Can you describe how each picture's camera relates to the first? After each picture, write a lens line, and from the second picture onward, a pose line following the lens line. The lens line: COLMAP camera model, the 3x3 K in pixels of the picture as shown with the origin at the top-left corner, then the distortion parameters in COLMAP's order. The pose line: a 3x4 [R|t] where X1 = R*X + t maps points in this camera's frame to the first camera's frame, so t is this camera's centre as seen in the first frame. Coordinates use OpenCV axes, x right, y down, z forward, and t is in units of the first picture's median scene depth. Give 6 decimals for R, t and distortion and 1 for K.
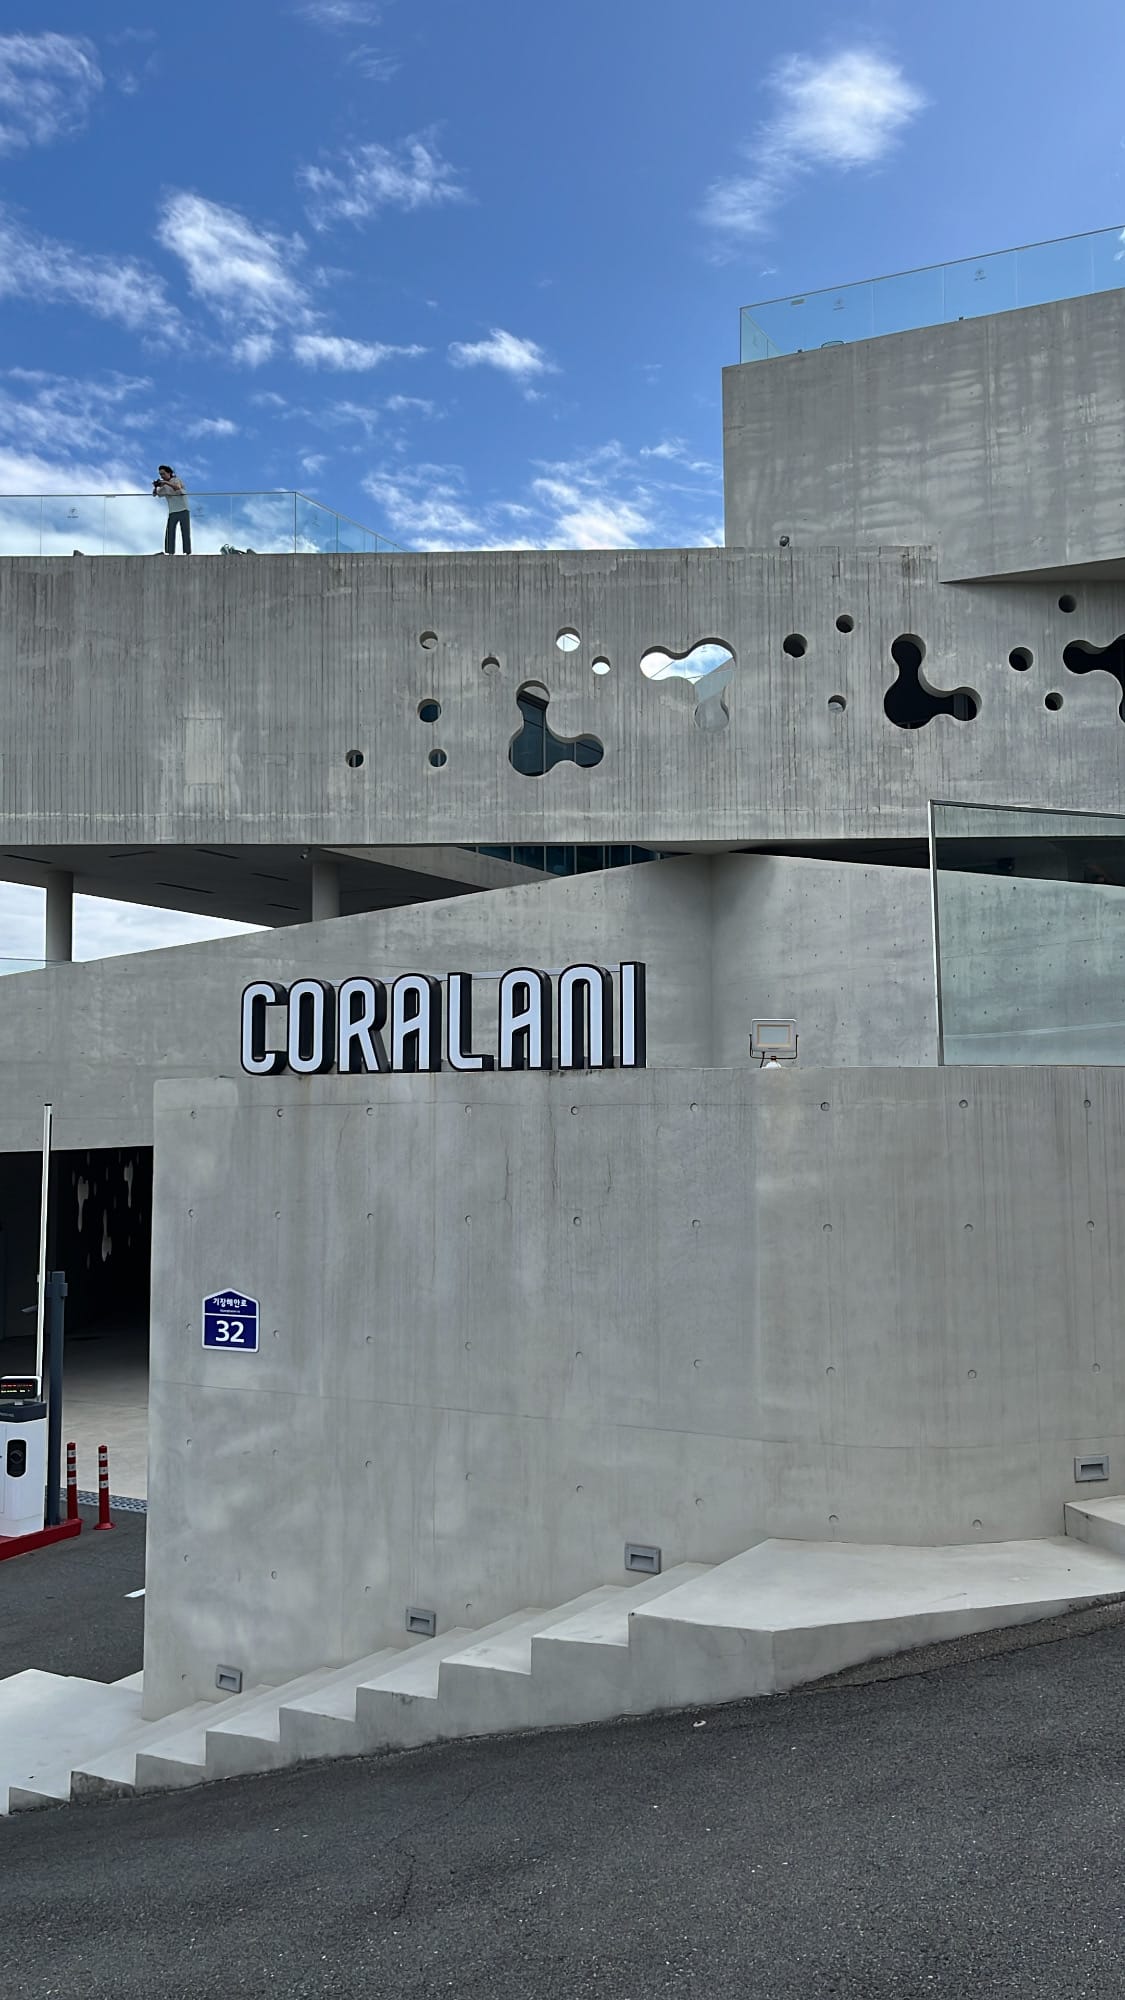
lens RADIAL K [[1592.2, 0, 571.2], [0, 1592.2, 1014.3], [0, 0, 1]] dist [0.018088, -0.046355]
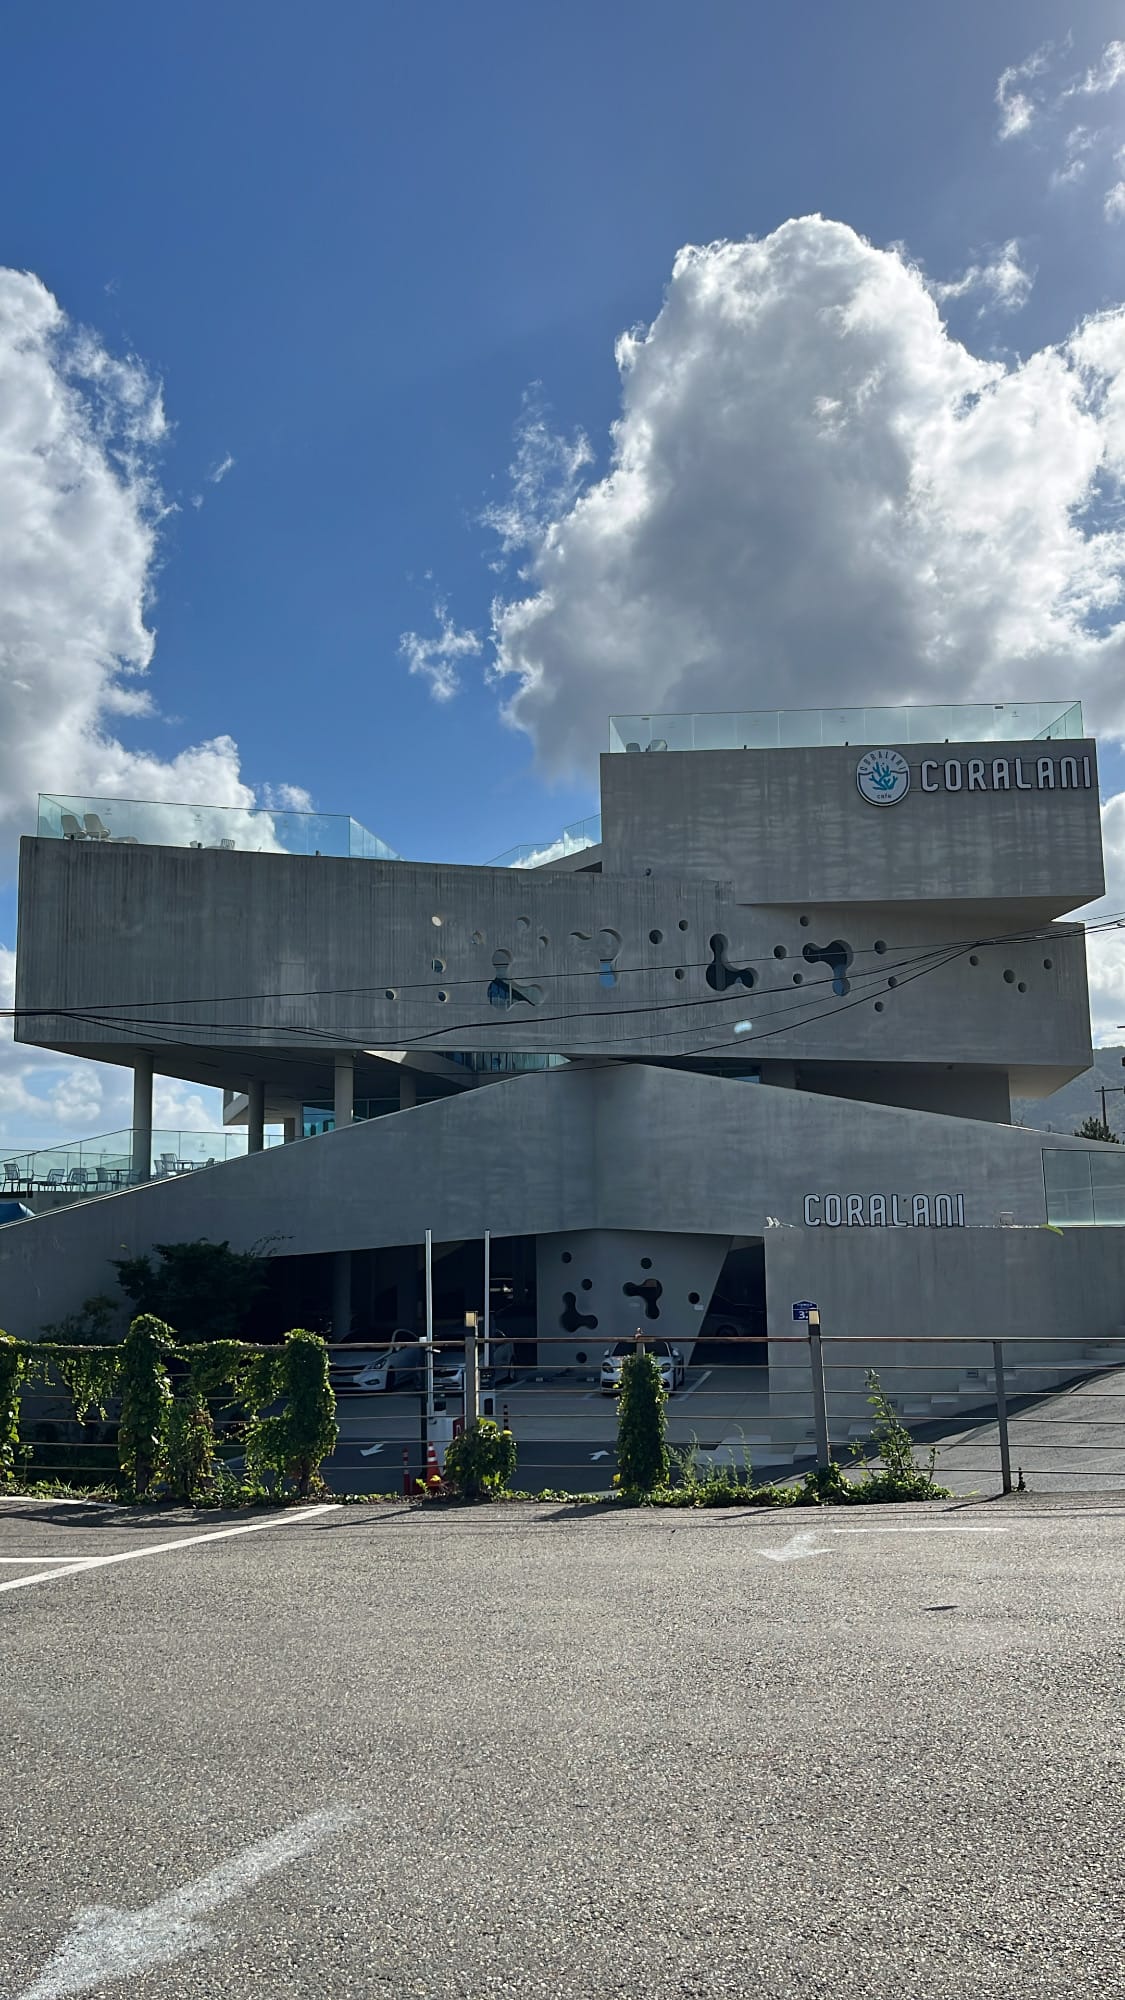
lens RADIAL K [[1592.2, 0, 555.6], [0, 1592.2, 1000.0], [0, 0, 1]] dist [0.018088, -0.046355]
pose [[0.941728, 0.040579, 0.333919, -0.499123], [-0.018071, 0.997366, -0.070241, -0.050037], [-0.335890, 0.060114, 0.939981, -0.496893]]
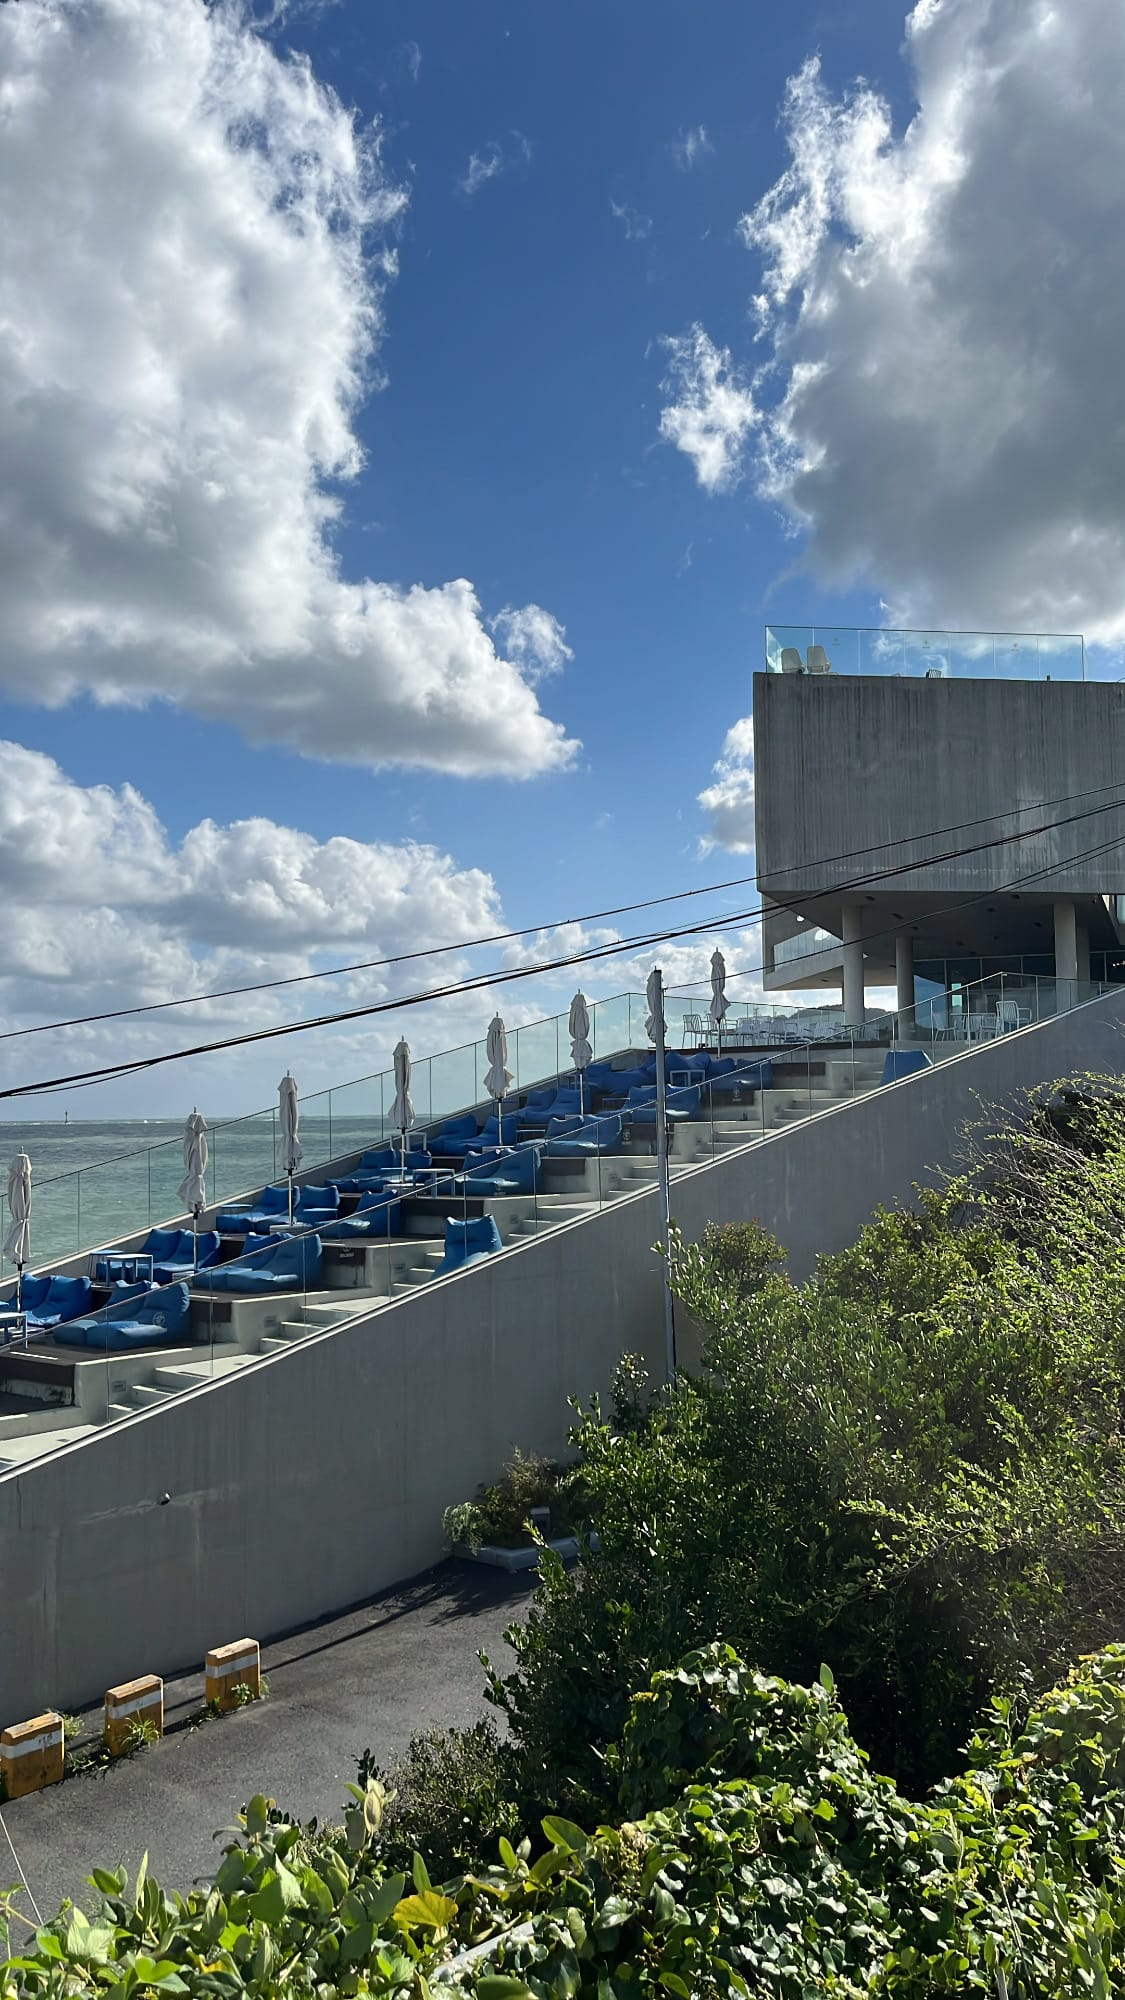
lens RADIAL K [[1592.2, 0, 563.3], [0, 1592.2, 1012.8], [0, 0, 1]] dist [0.018088, -0.046355]
pose [[0.985509, -0.000498, 0.169623, -0.866445], [-0.001106, 0.999956, 0.009366, -0.014513], [-0.169620, -0.009418, 0.985465, -0.292134]]
